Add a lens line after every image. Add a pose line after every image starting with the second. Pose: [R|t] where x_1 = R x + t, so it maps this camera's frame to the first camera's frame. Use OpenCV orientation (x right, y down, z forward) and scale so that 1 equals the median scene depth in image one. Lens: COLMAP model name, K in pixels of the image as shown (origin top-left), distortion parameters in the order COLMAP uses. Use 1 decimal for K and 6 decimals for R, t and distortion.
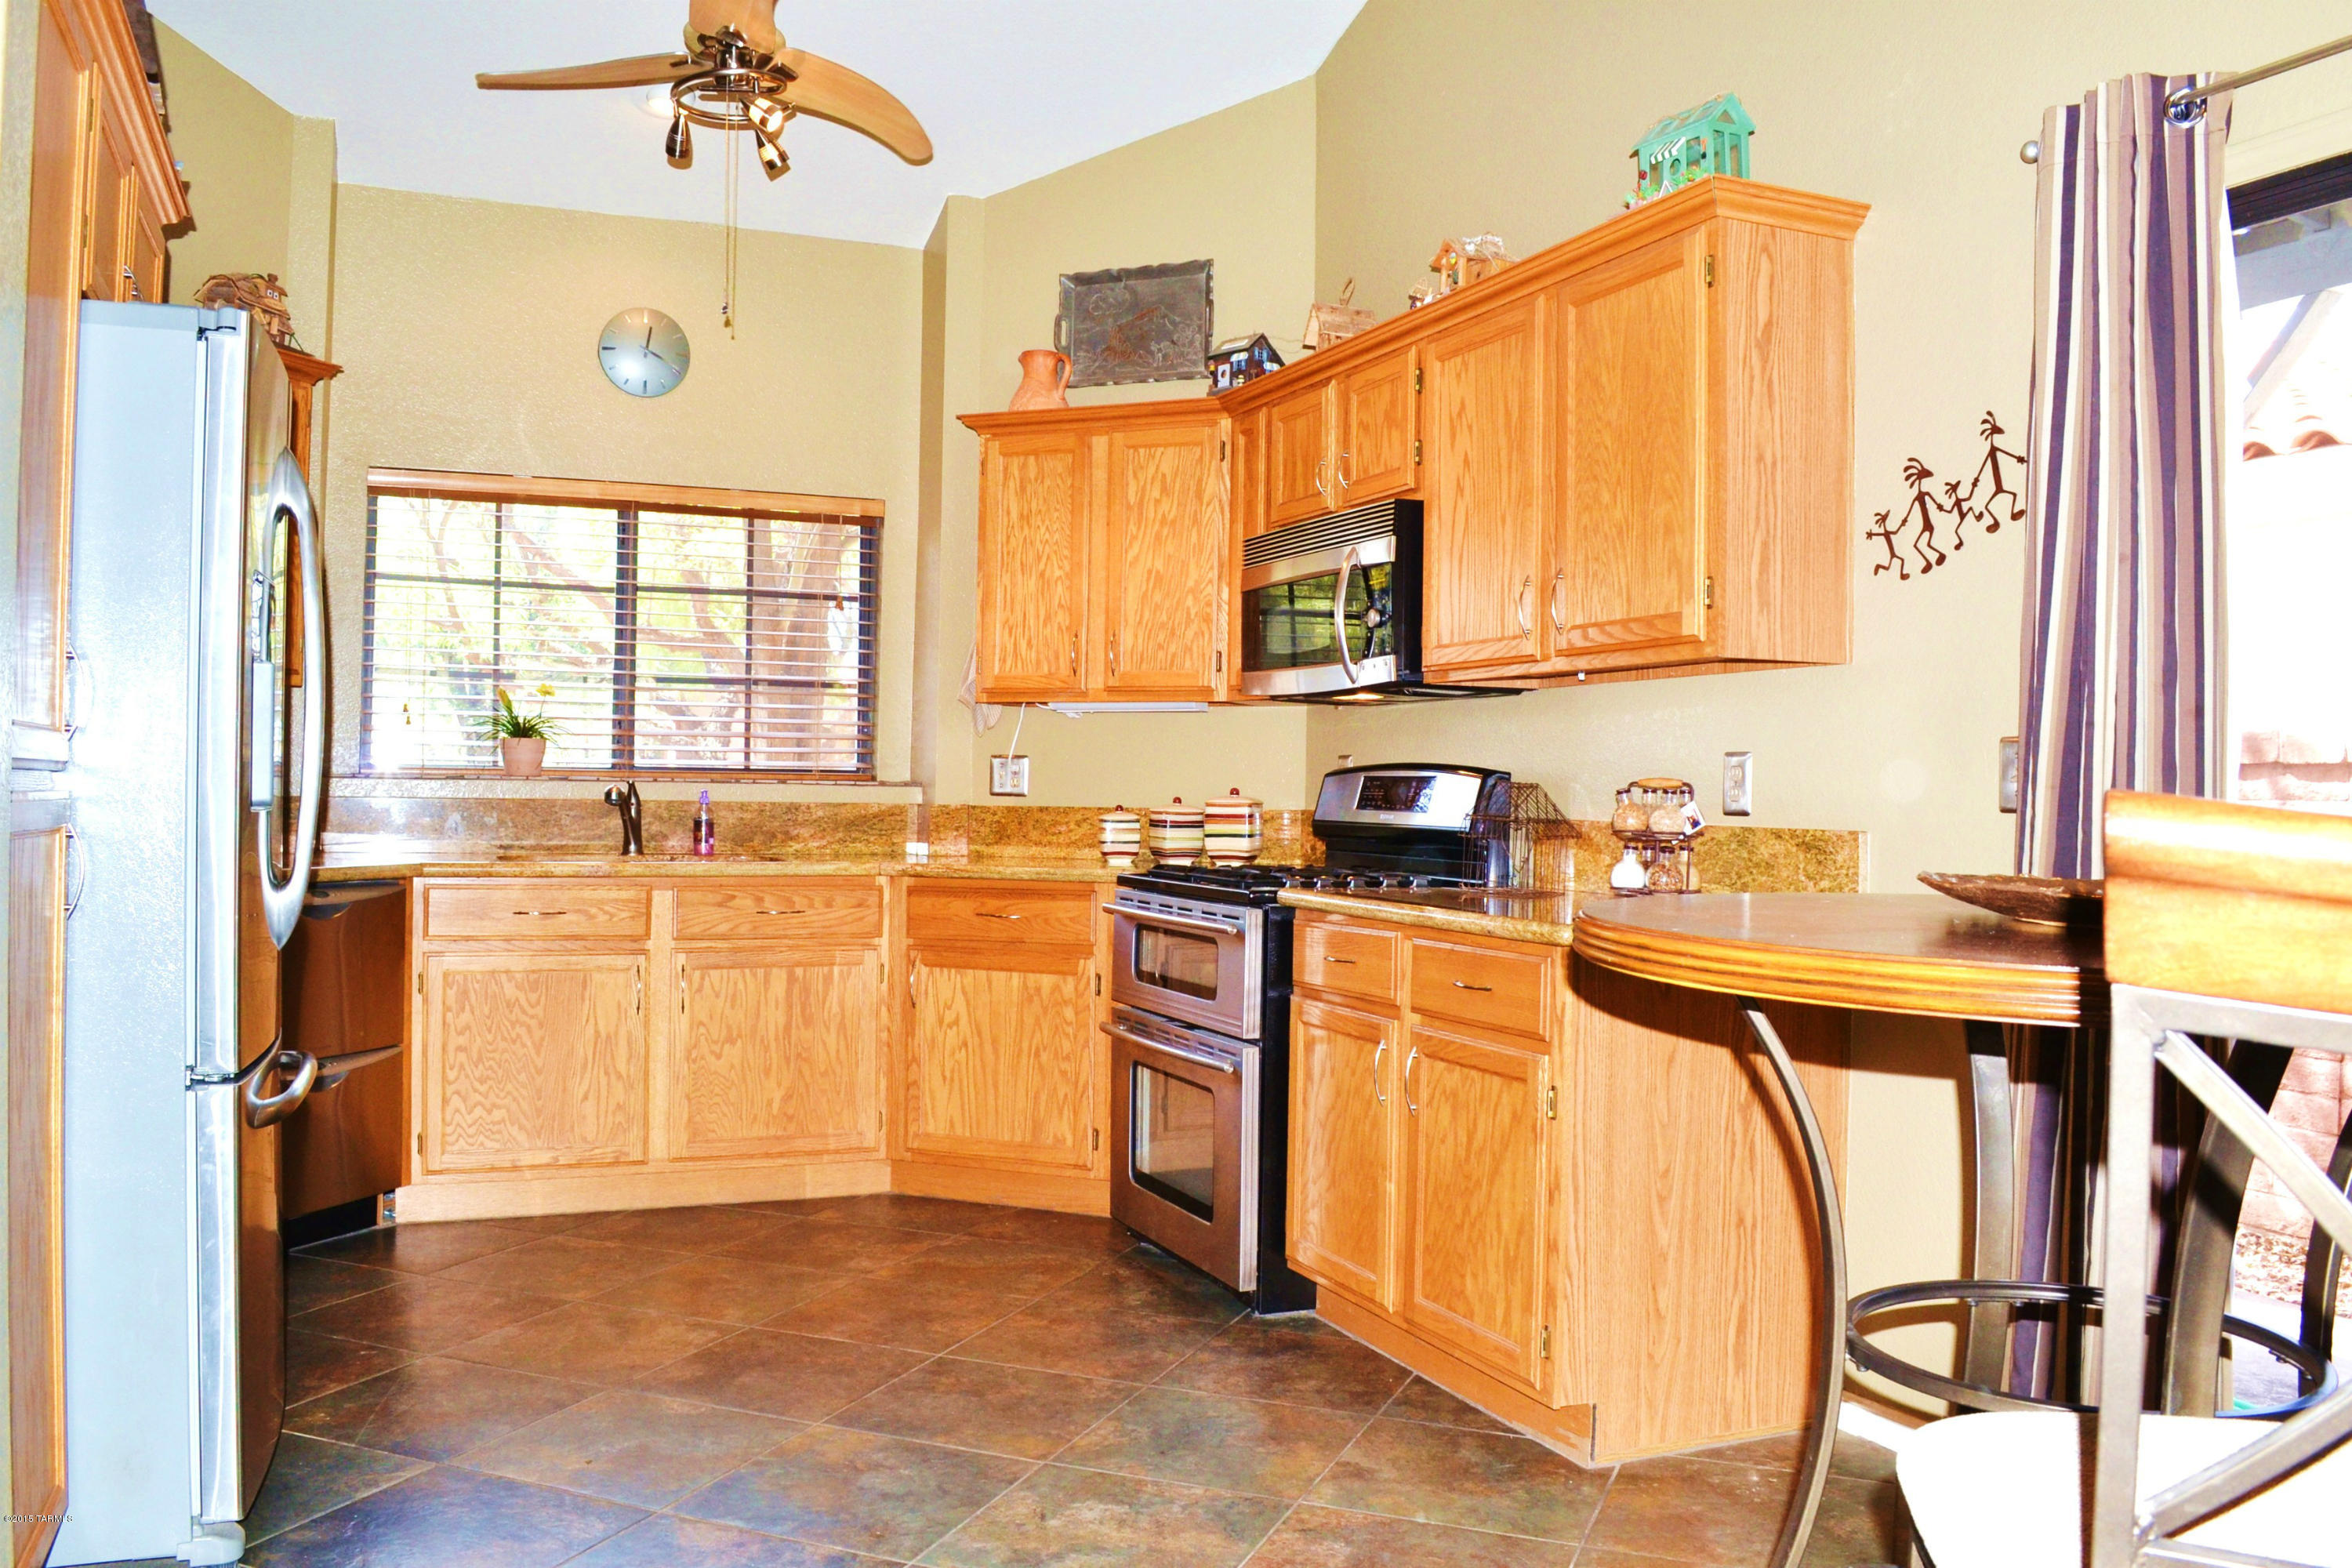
lens RADIAL K [[1889.5, 0, 1176.0], [0, 1889.5, 784.0], [0, 0, 1]] dist [-0.079283, 0.006809]
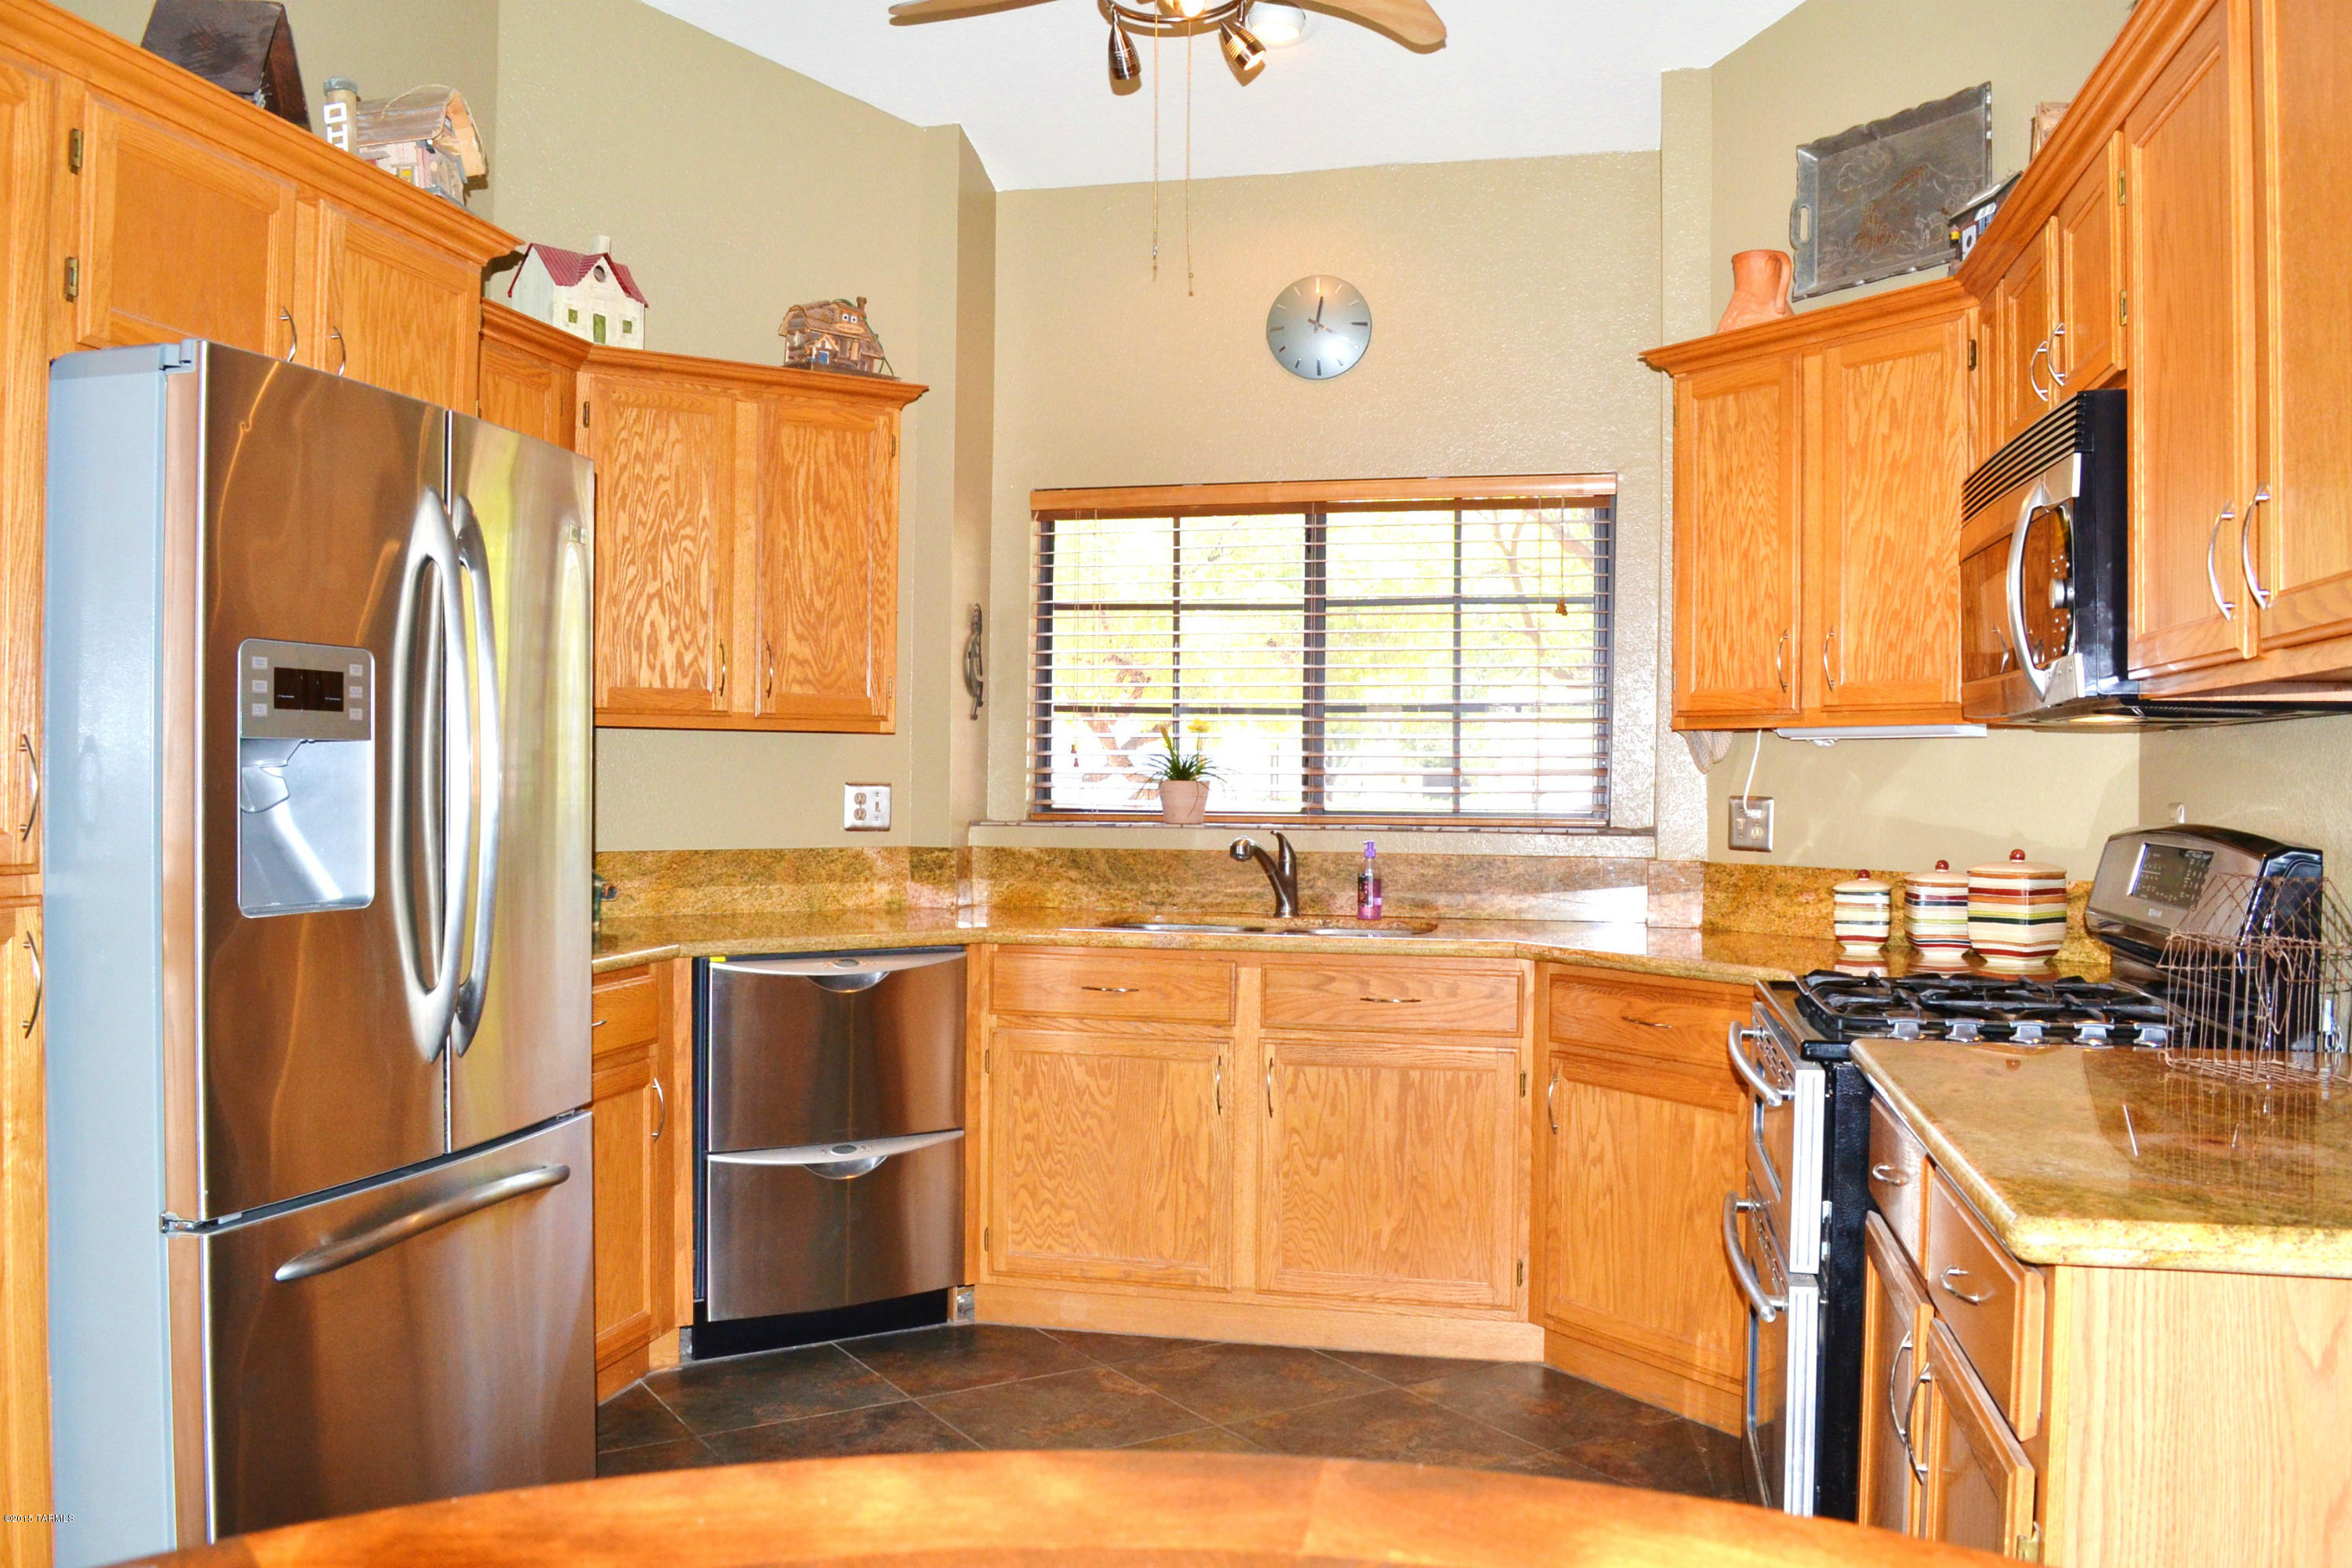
lens RADIAL K [[1889.5, 0, 1176.0], [0, 1889.5, 784.0], [0, 0, 1]] dist [-0.079283, 0.006809]
pose [[0.805937, -0.005637, -0.591974, 0.188056], [0.005448, 0.999983, -0.002105, -0.022203], [0.591976, -0.001528, 0.805954, 0.291874]]
